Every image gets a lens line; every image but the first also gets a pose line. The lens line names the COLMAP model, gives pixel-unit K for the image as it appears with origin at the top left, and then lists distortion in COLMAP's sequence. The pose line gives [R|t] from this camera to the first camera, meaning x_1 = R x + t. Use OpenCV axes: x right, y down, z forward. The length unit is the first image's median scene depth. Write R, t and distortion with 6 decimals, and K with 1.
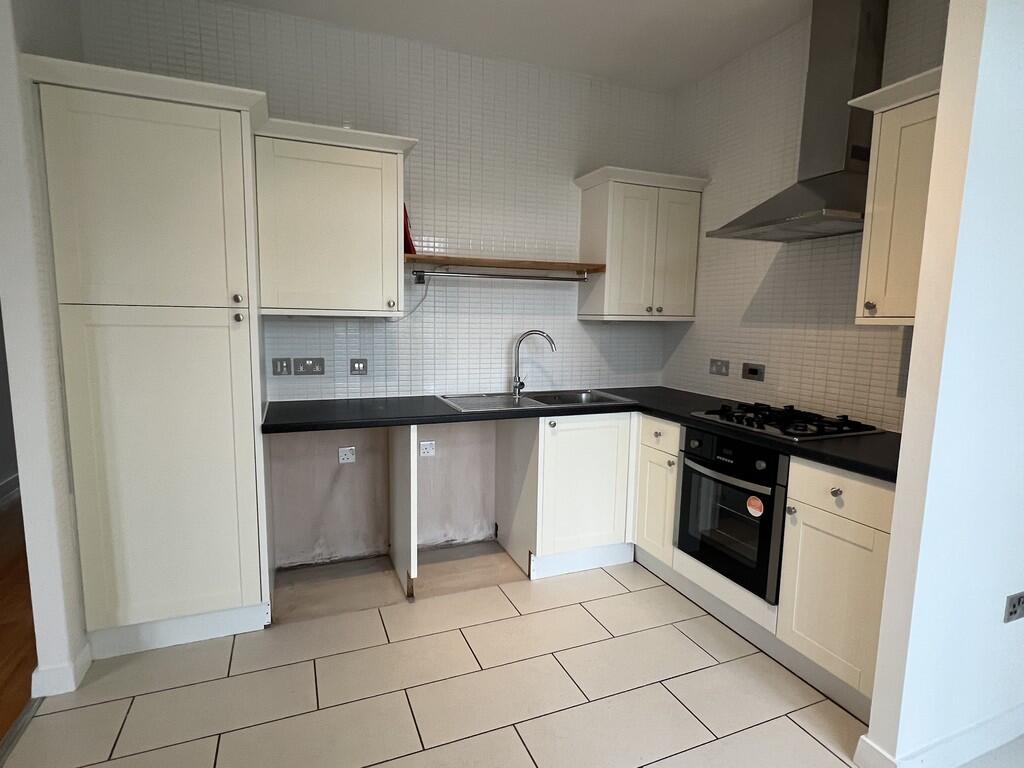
lens RADIAL K [[536.2, 0, 508.7], [0, 536.2, 387.0], [0, 0, 1]] dist [-0.000786, -0.000286]
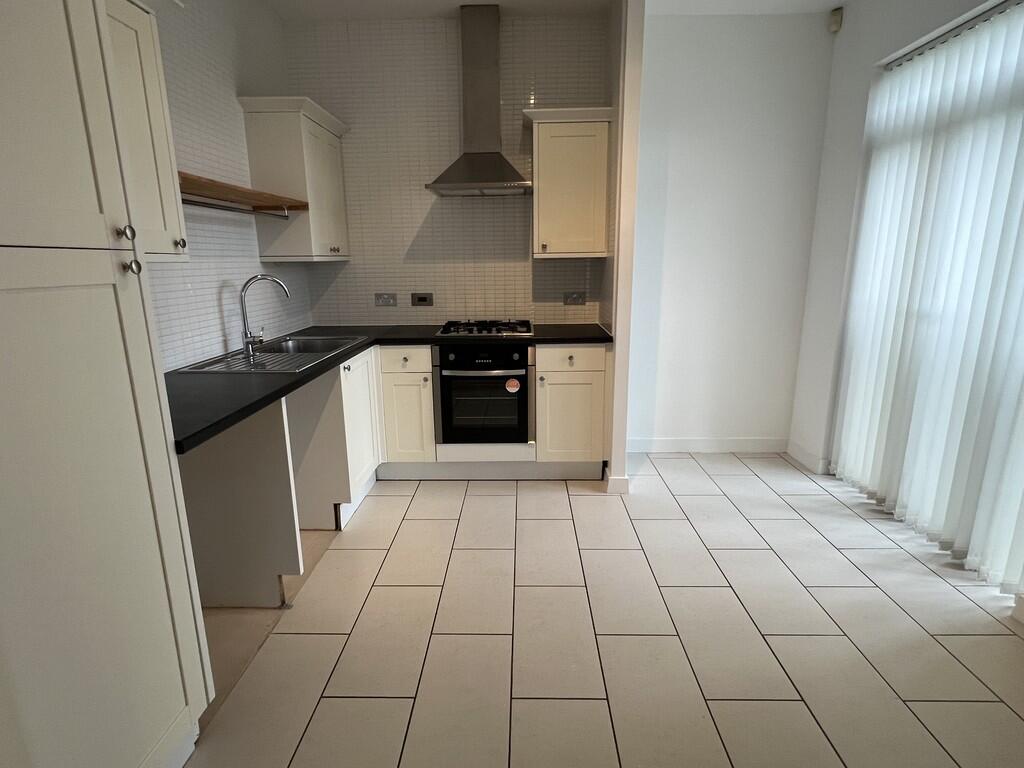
lens RADIAL K [[536.2, 0, 508.7], [0, 536.2, 387.0], [0, 0, 1]] dist [-0.000786, -0.000286]
pose [[0.401871, -0.232346, 0.885728, -0.694754], [0.136719, 0.971656, 0.192854, -0.048380], [-0.905432, 0.043593, 0.422247, 0.318677]]
